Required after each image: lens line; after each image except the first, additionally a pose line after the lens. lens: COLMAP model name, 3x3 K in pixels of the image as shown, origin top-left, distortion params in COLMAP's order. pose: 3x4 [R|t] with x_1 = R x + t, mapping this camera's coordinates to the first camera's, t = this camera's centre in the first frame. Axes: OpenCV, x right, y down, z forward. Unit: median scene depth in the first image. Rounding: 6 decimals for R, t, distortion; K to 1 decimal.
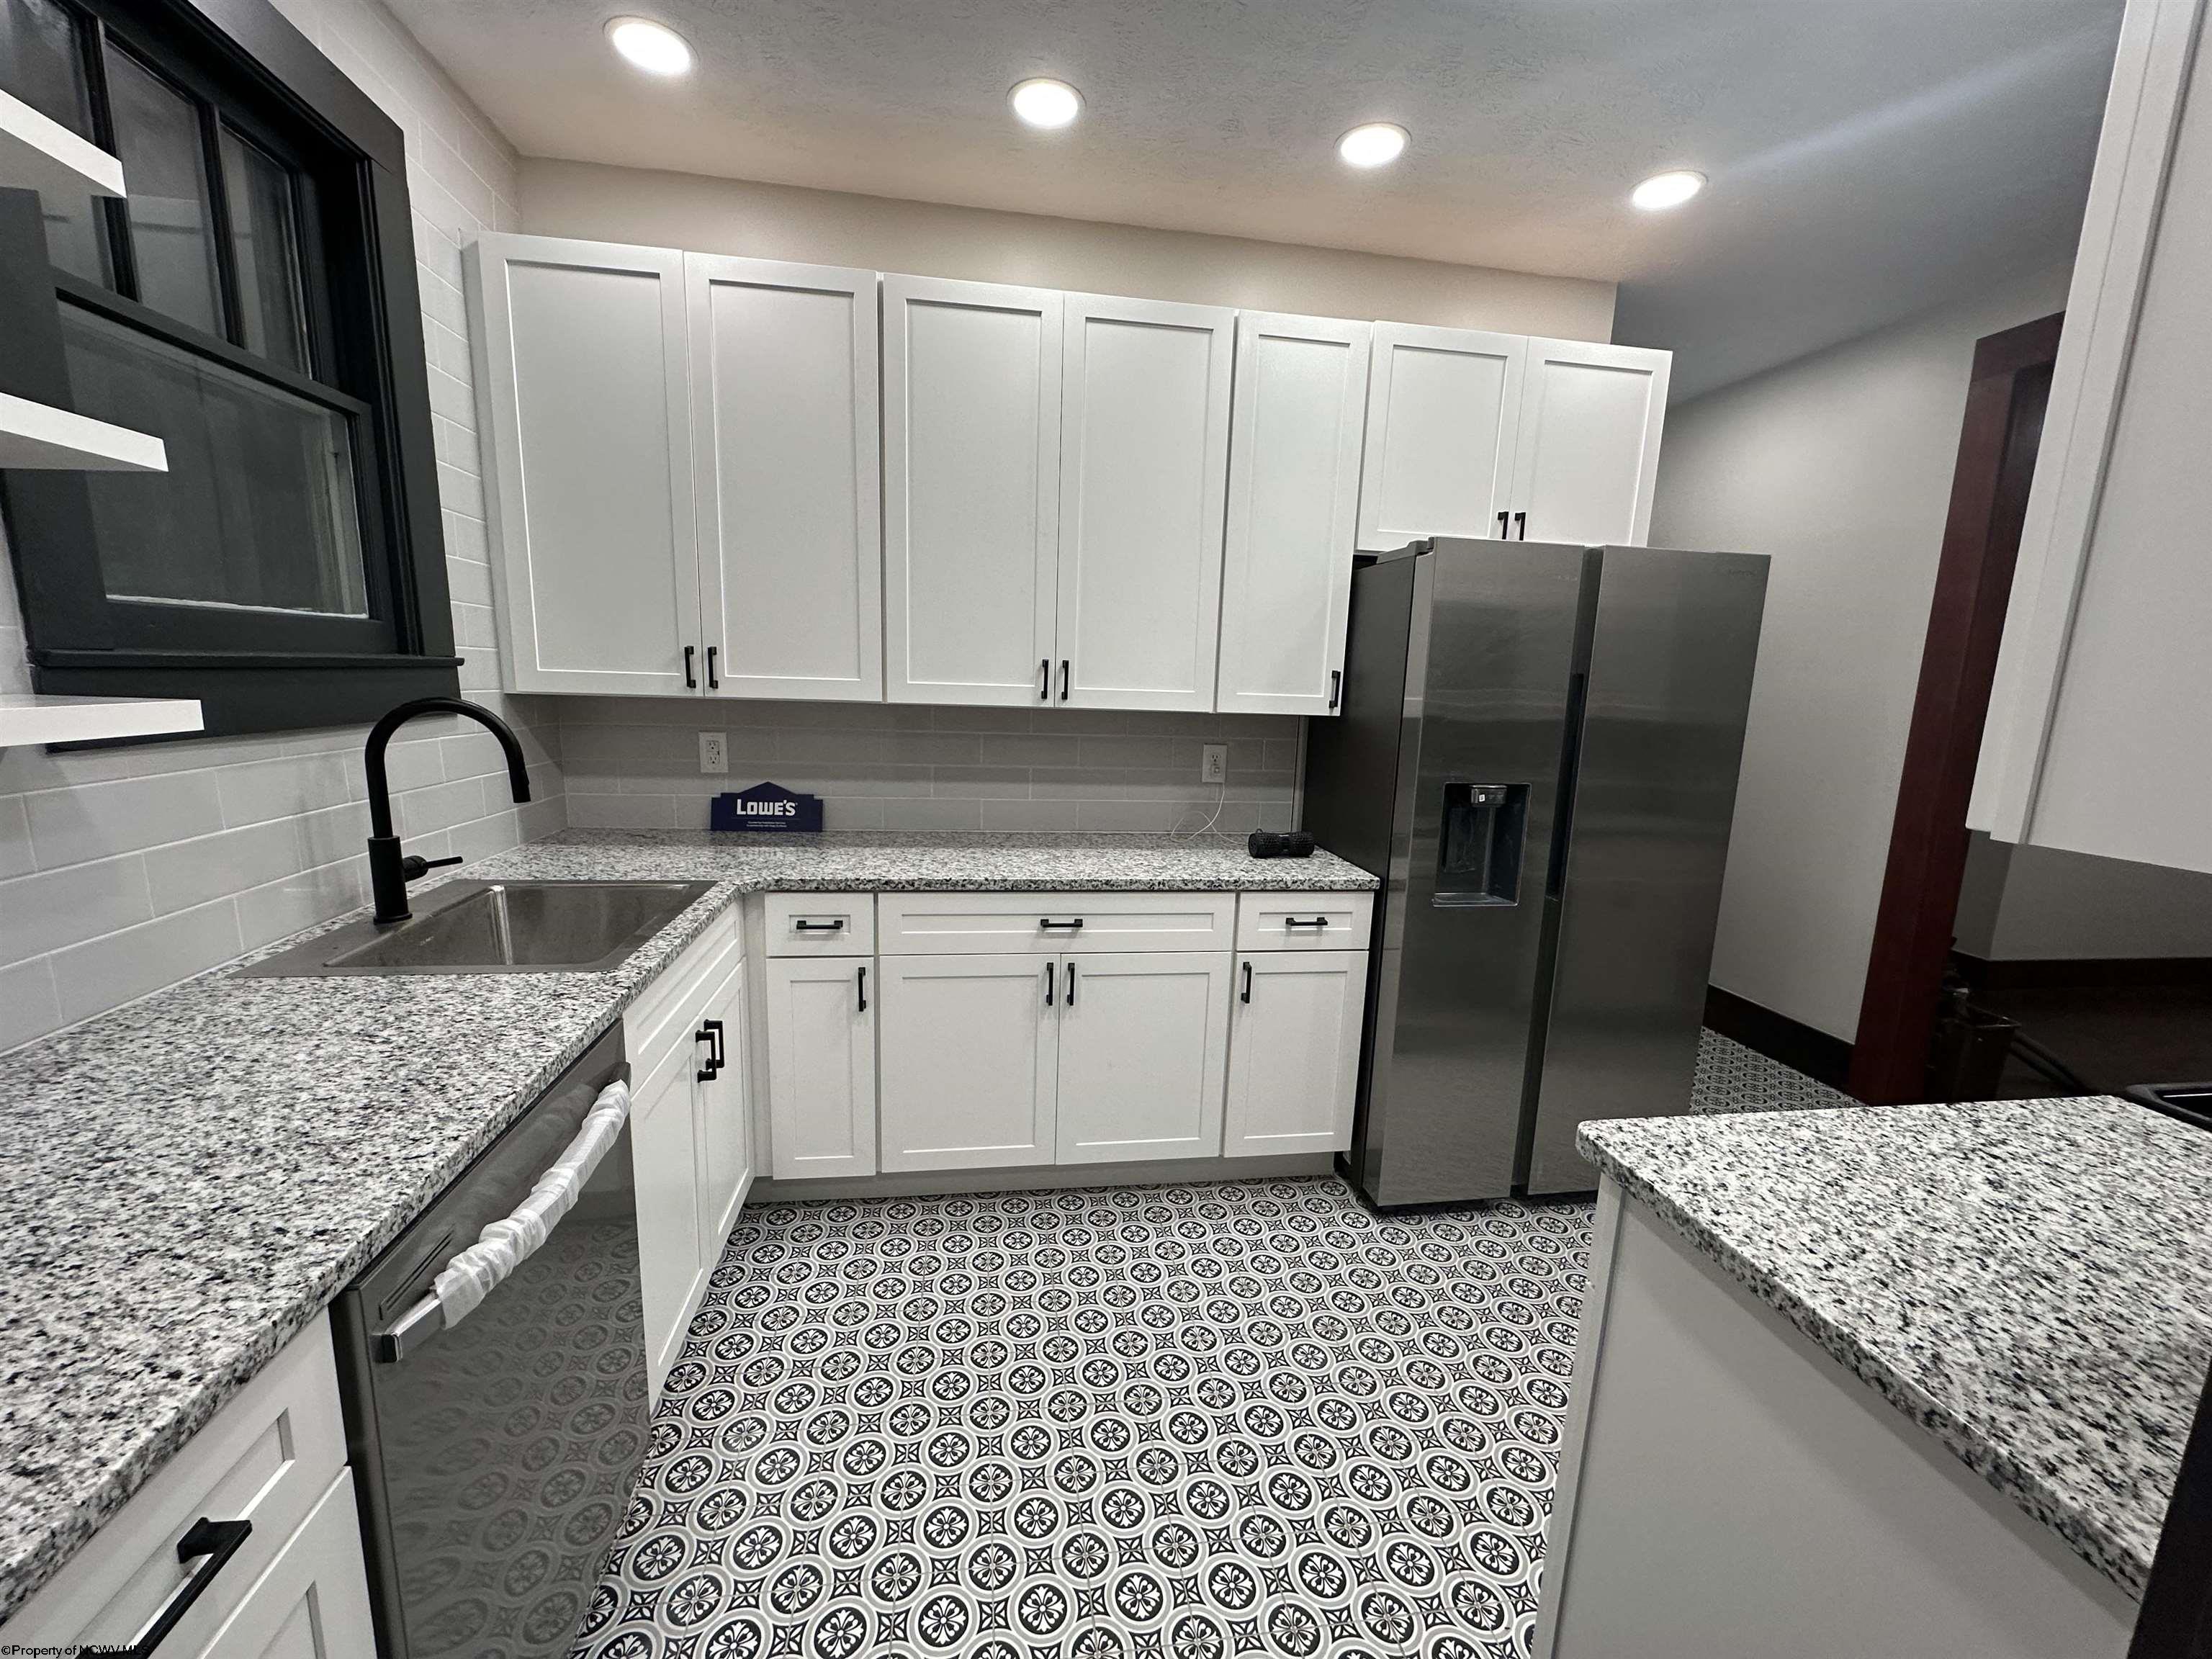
lens RADIAL K [[886.4, 0, 1103.4], [0, 886.4, 832.1], [0, 0, 1]] dist [-0.007160, 0.001823]
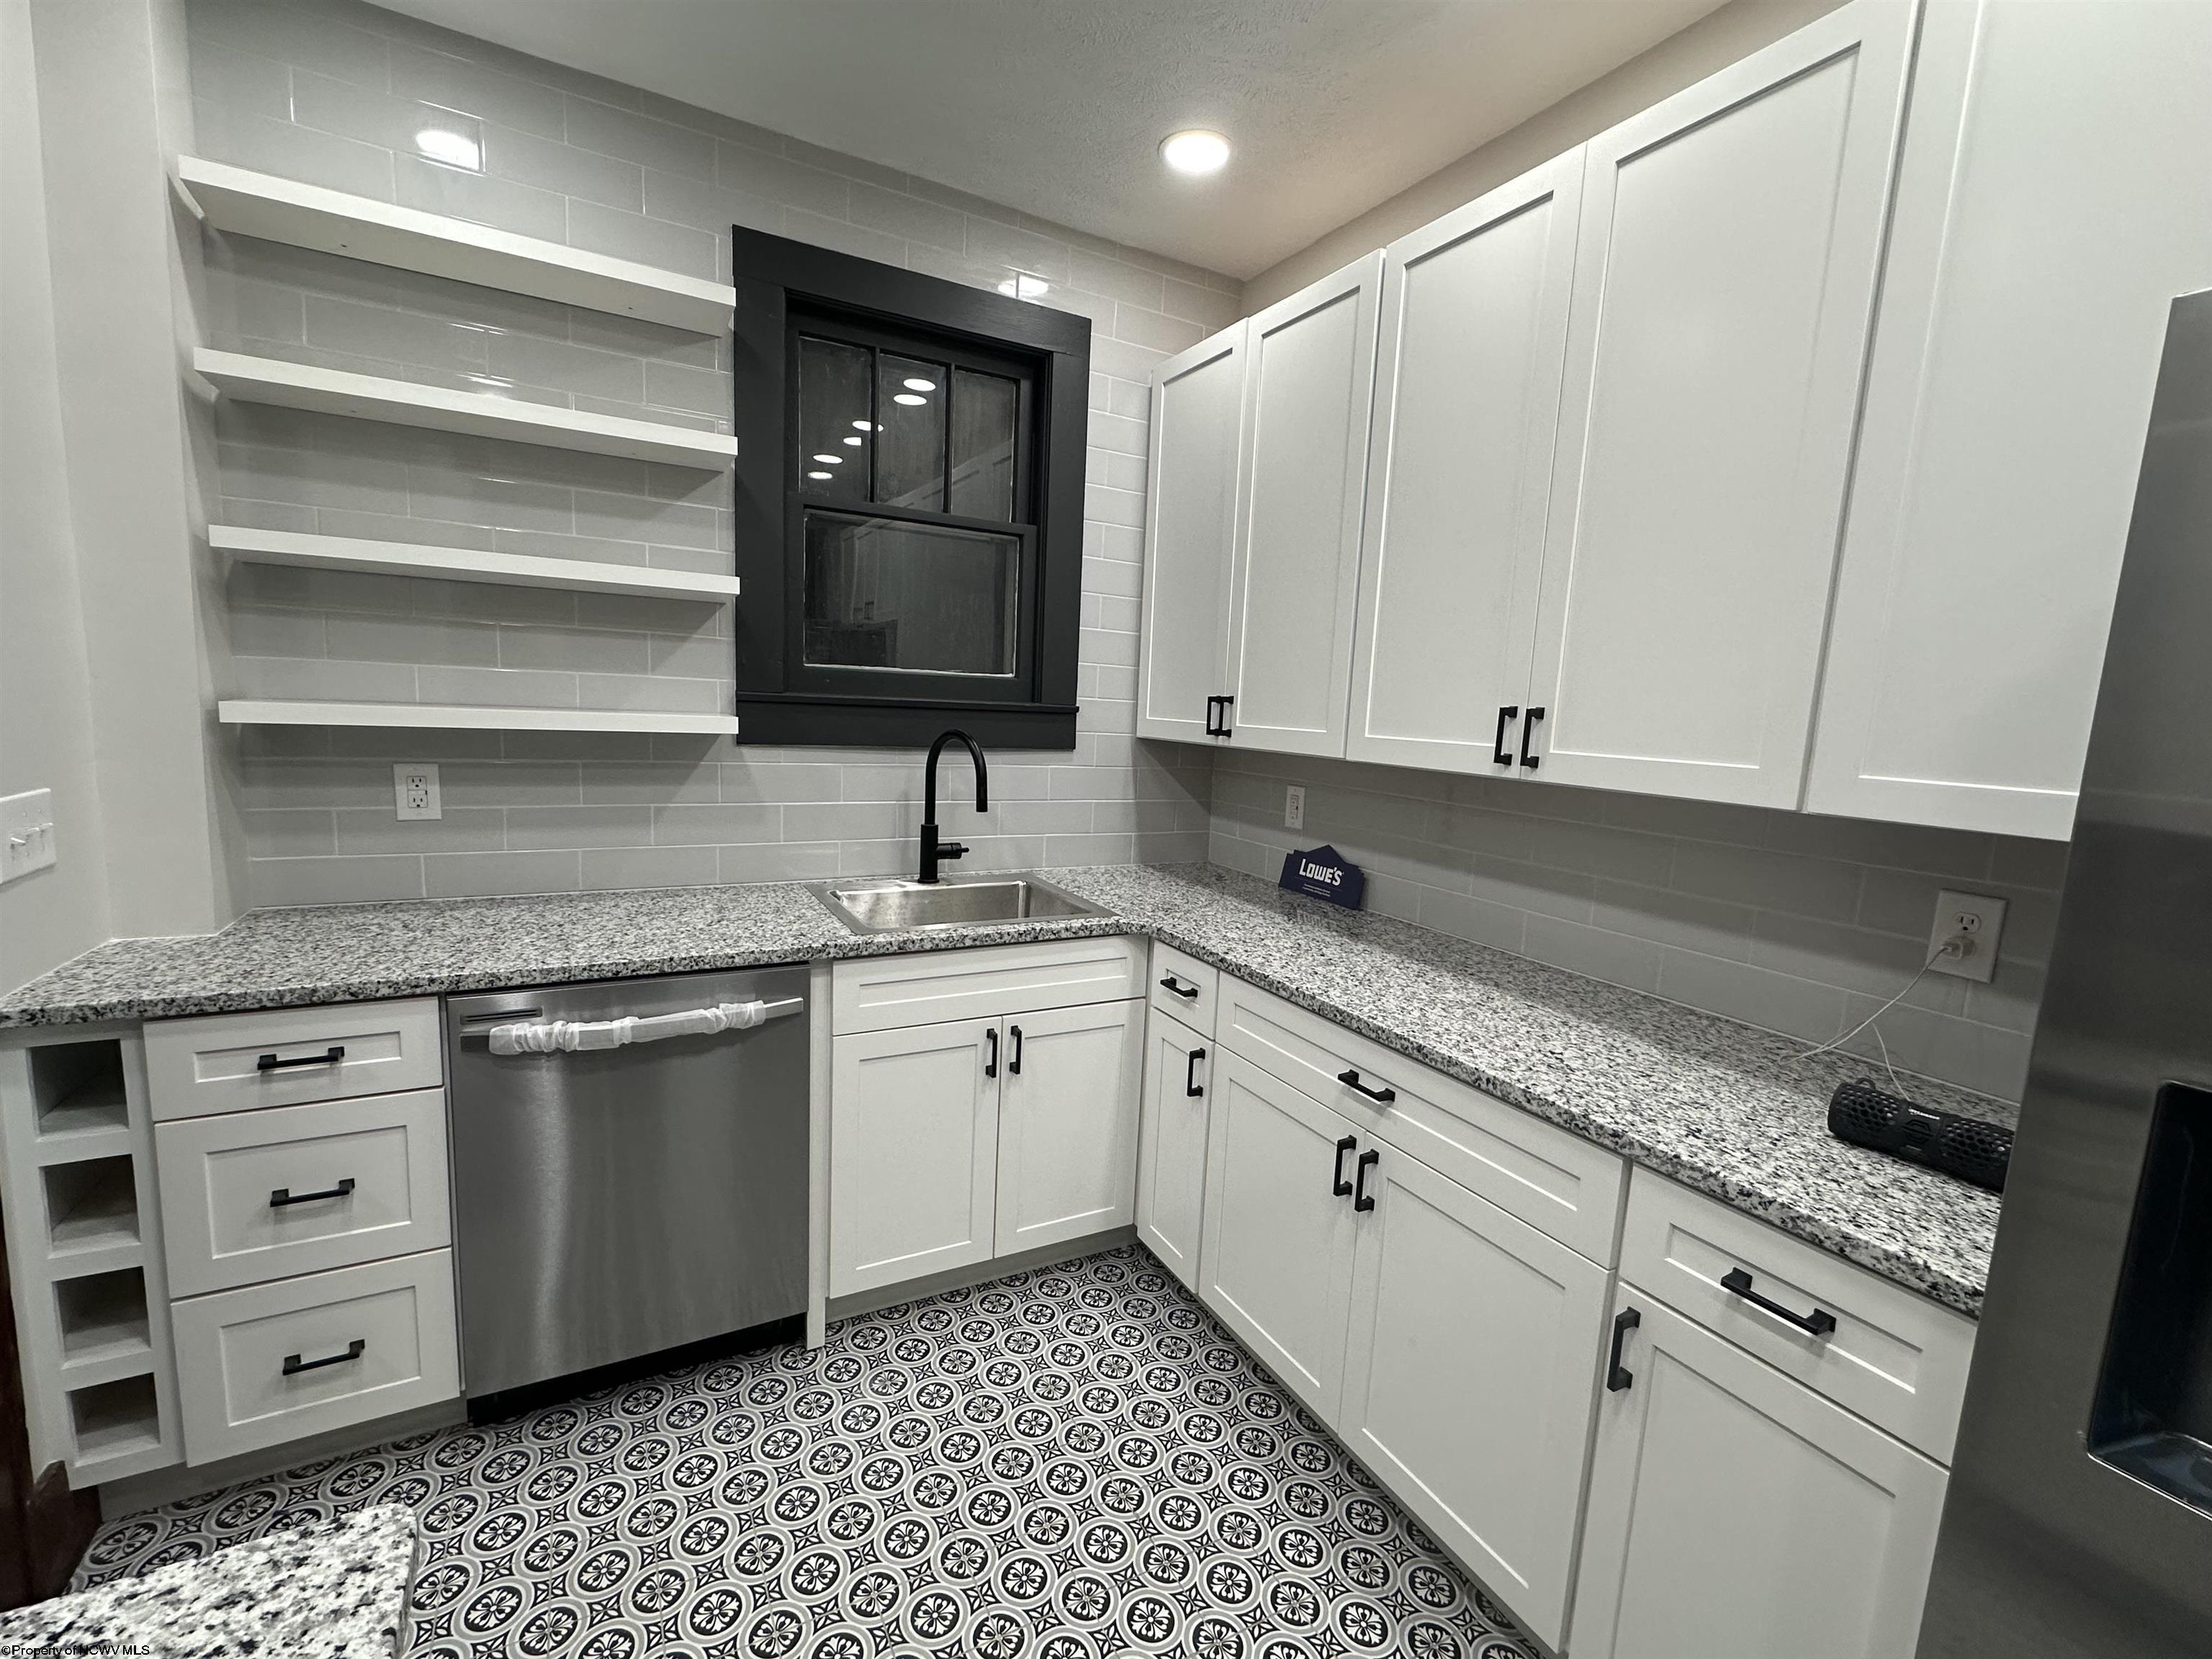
lens RADIAL K [[951.0, 0, 1096.3], [0, 951.0, 830.1], [0, 0, 1]] dist [-0.001183, -0.000273]
pose [[0.344392, 0.109478, -0.932421, 0.529117], [-0.201447, 0.978662, 0.040502, -0.074614], [0.916958, 0.173885, 0.359098, 0.504923]]
